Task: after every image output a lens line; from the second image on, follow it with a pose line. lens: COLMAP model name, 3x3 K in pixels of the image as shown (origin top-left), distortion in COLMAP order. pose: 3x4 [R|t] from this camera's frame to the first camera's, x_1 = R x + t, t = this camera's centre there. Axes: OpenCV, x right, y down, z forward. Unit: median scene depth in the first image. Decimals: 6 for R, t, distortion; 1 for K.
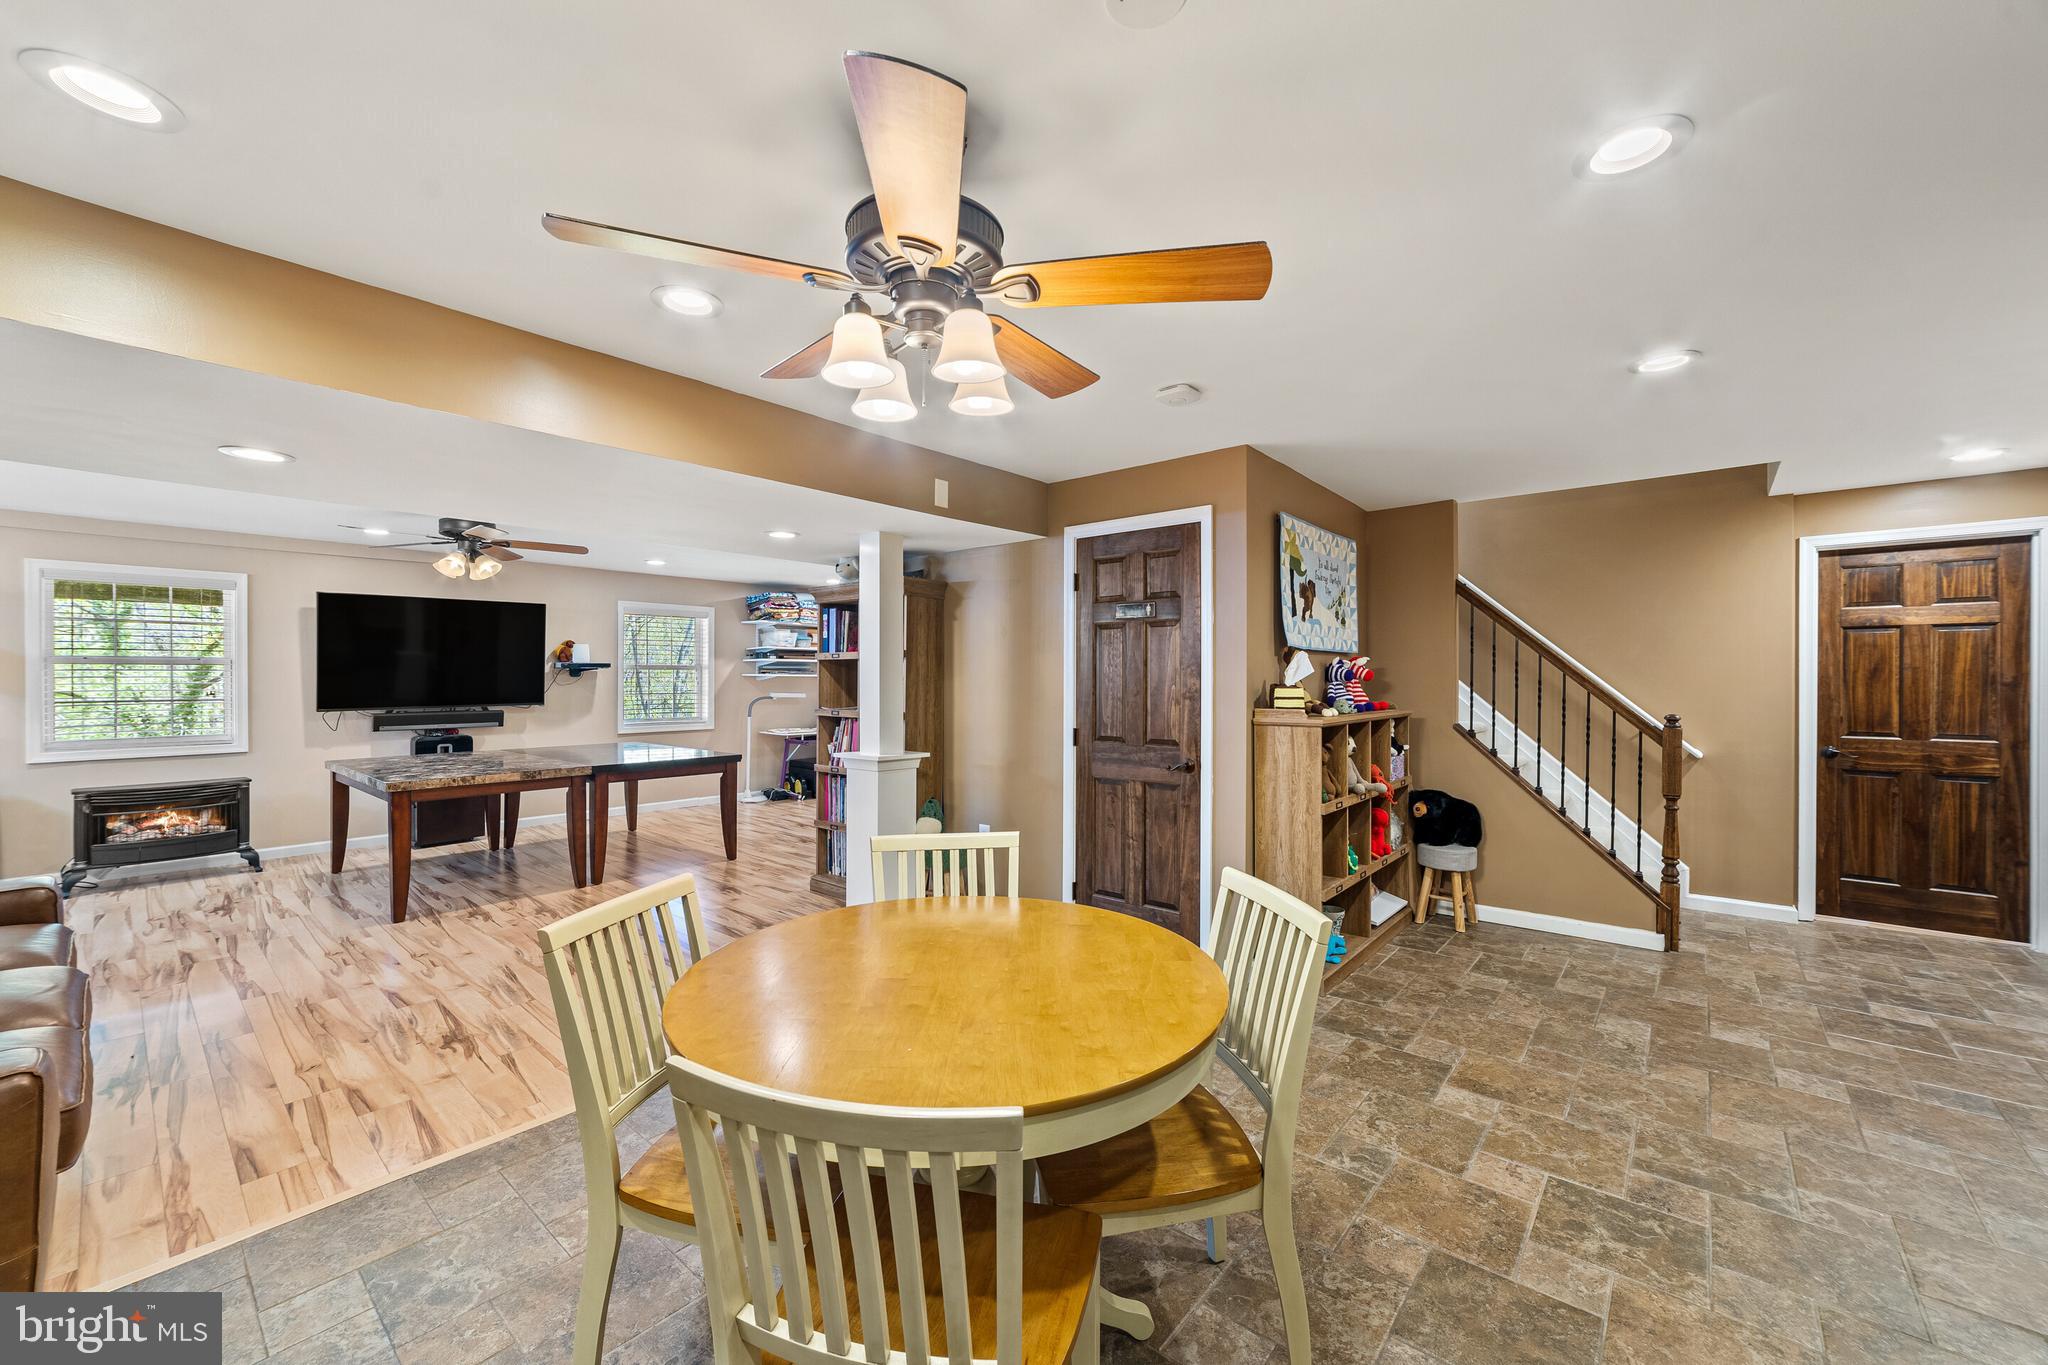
lens RADIAL K [[806.7, 0, 1016.0], [0, 806.7, 680.5], [0, 0, 1]] dist [-0.021381, 0.008859]
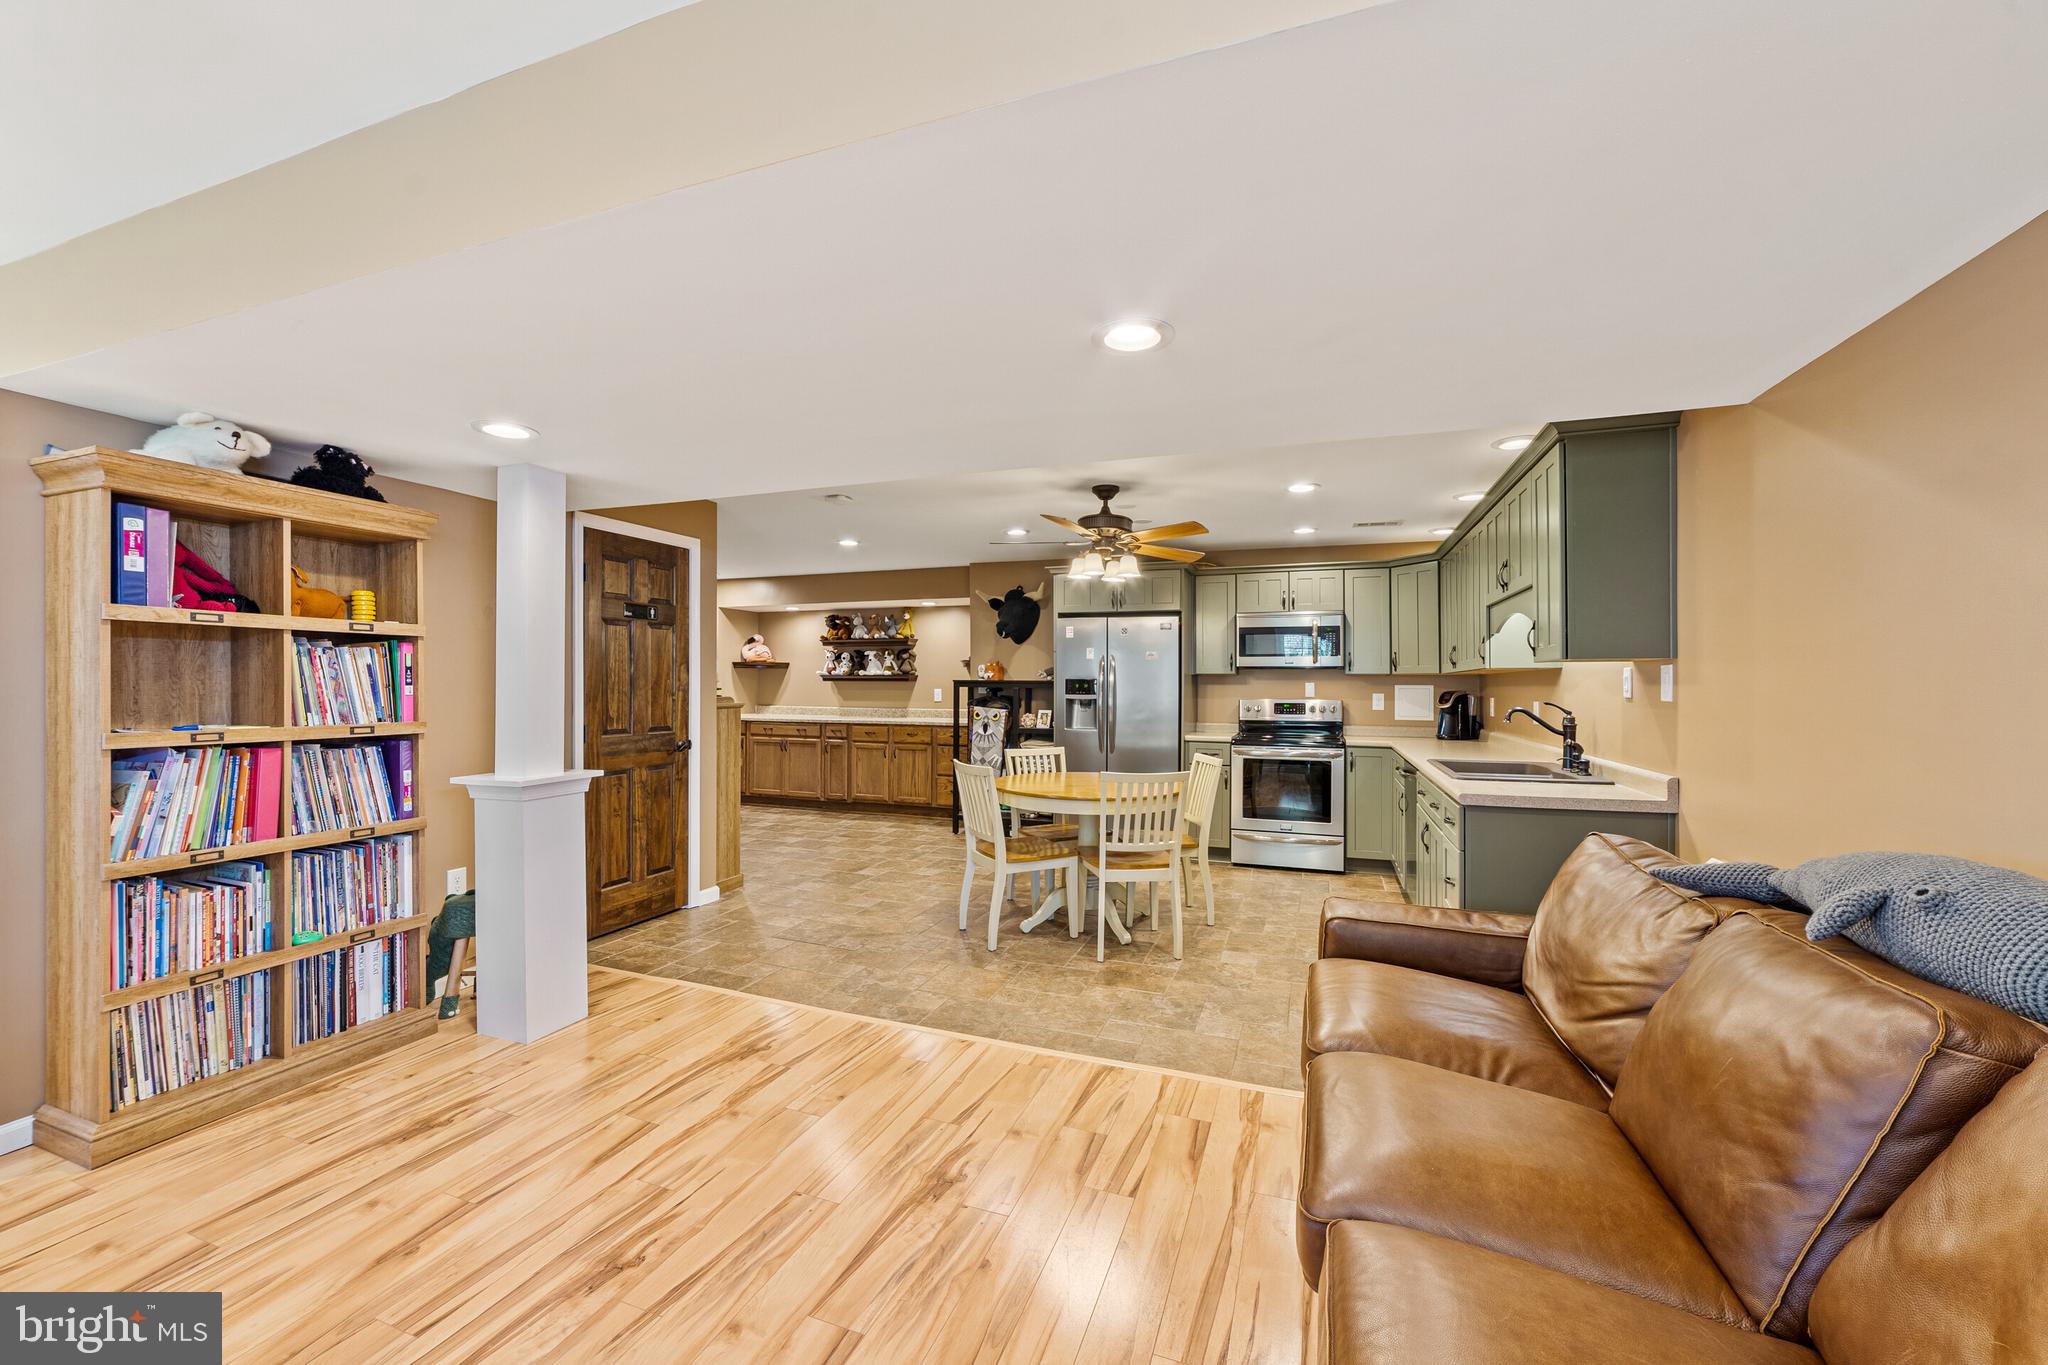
lens RADIAL K [[806.7, 0, 1016.0], [0, 806.7, 680.5], [0, 0, 1]] dist [-0.021381, 0.008859]
pose [[-0.348443, -0.000256, 0.937330, -1.149304], [-0.004944, 0.999987, -0.001564, 0.006434], [-0.937317, -0.005179, -0.348439, 0.982046]]
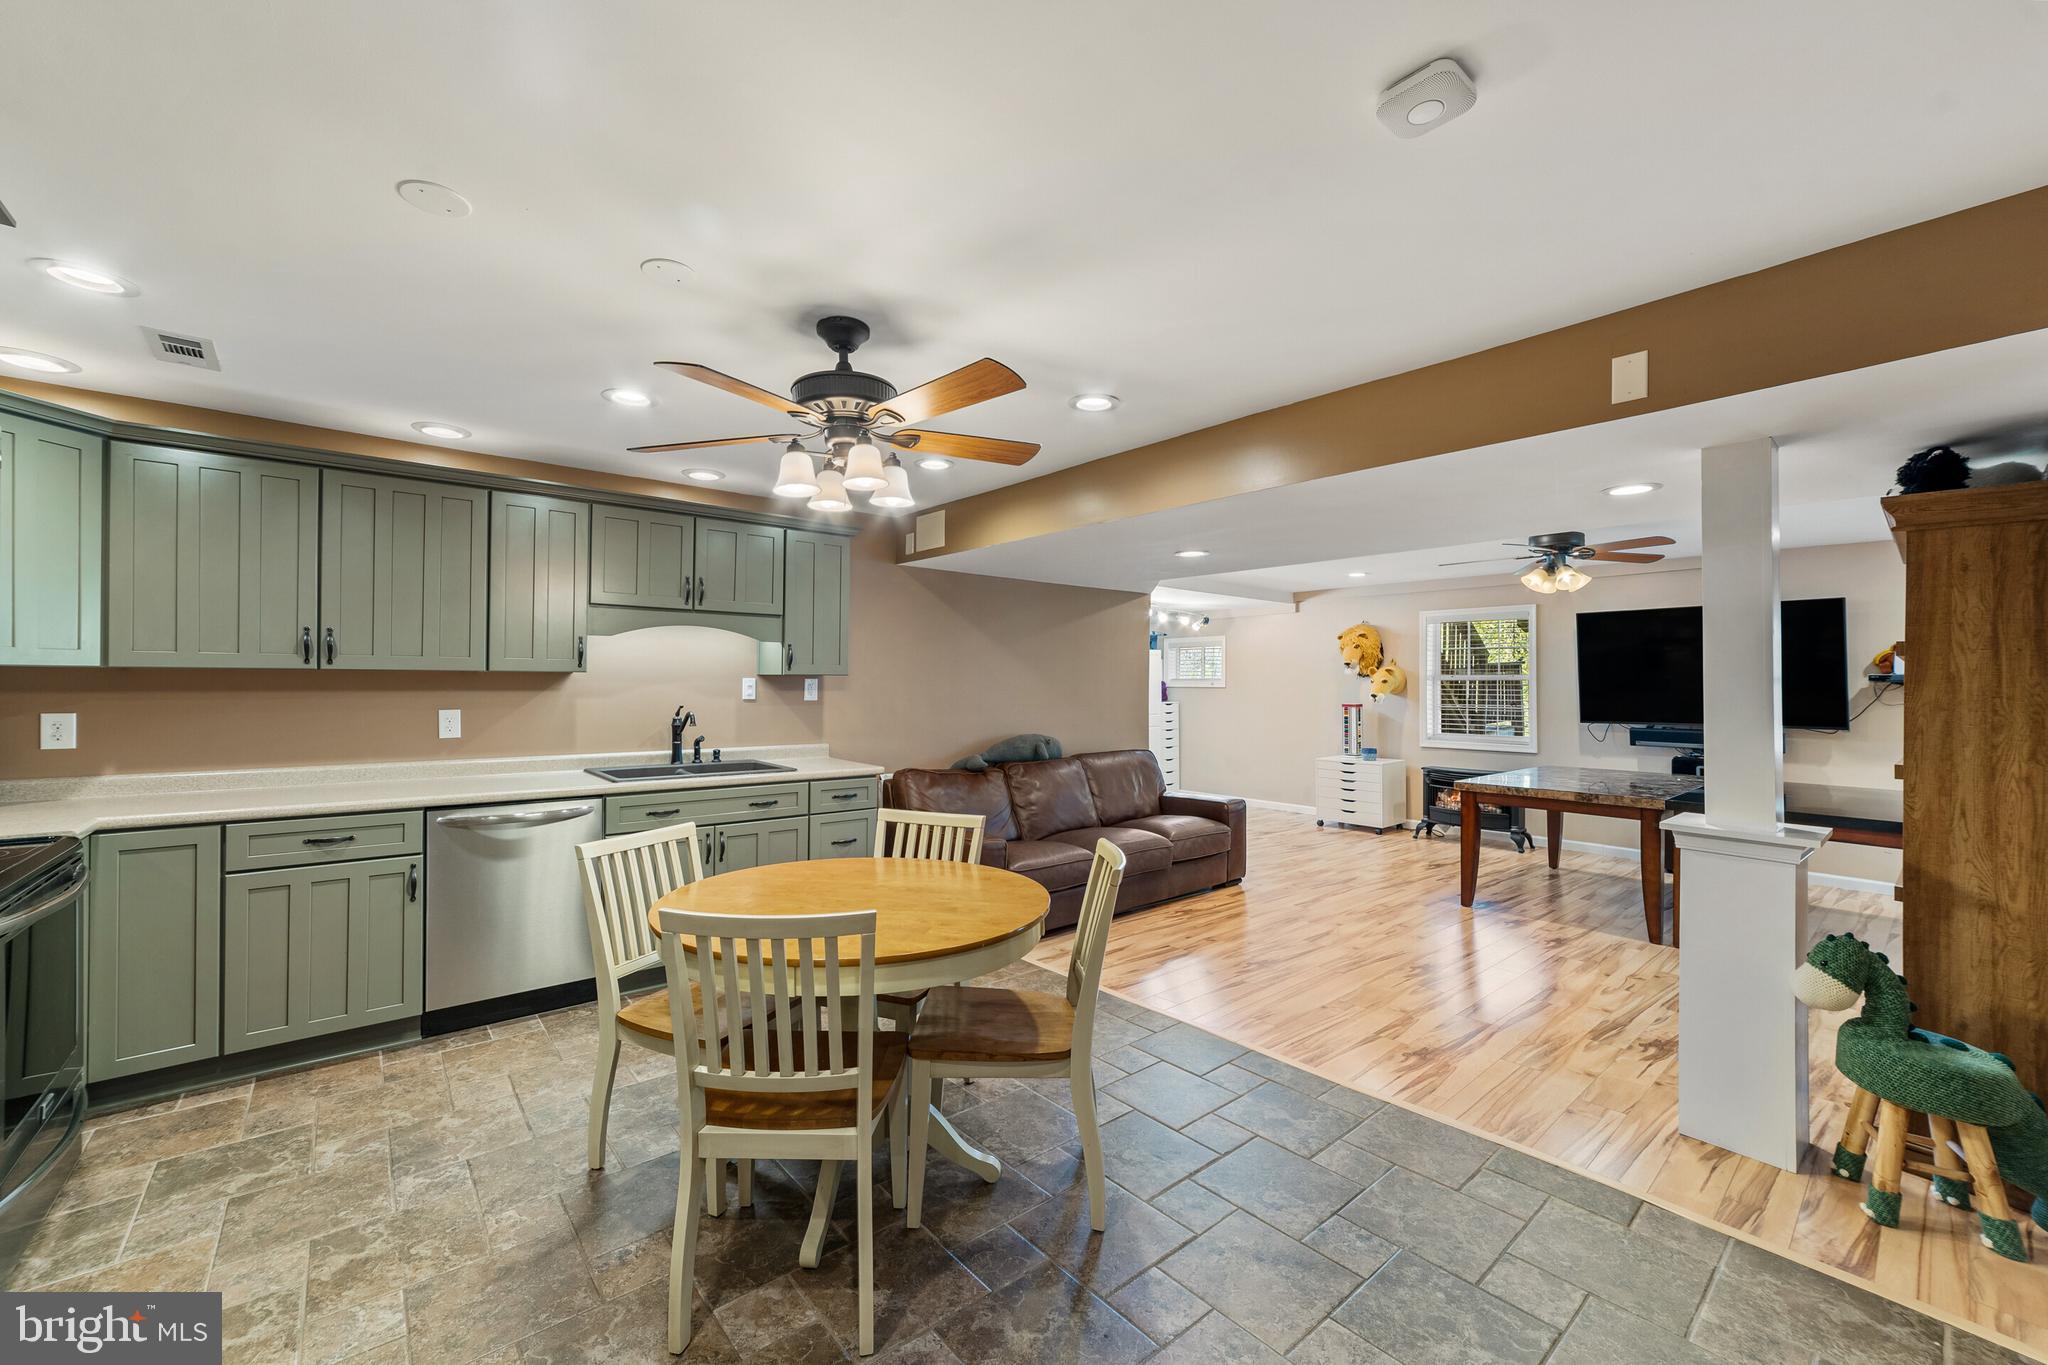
lens RADIAL K [[806.7, 0, 1016.0], [0, 806.7, 680.5], [0, 0, 1]] dist [-0.021381, 0.008859]
pose [[-0.156402, -0.012218, -0.987618, 0.563184], [-0.008910, 0.999900, -0.010959, -0.000912], [0.987653, 0.007085, -0.156495, 0.663809]]
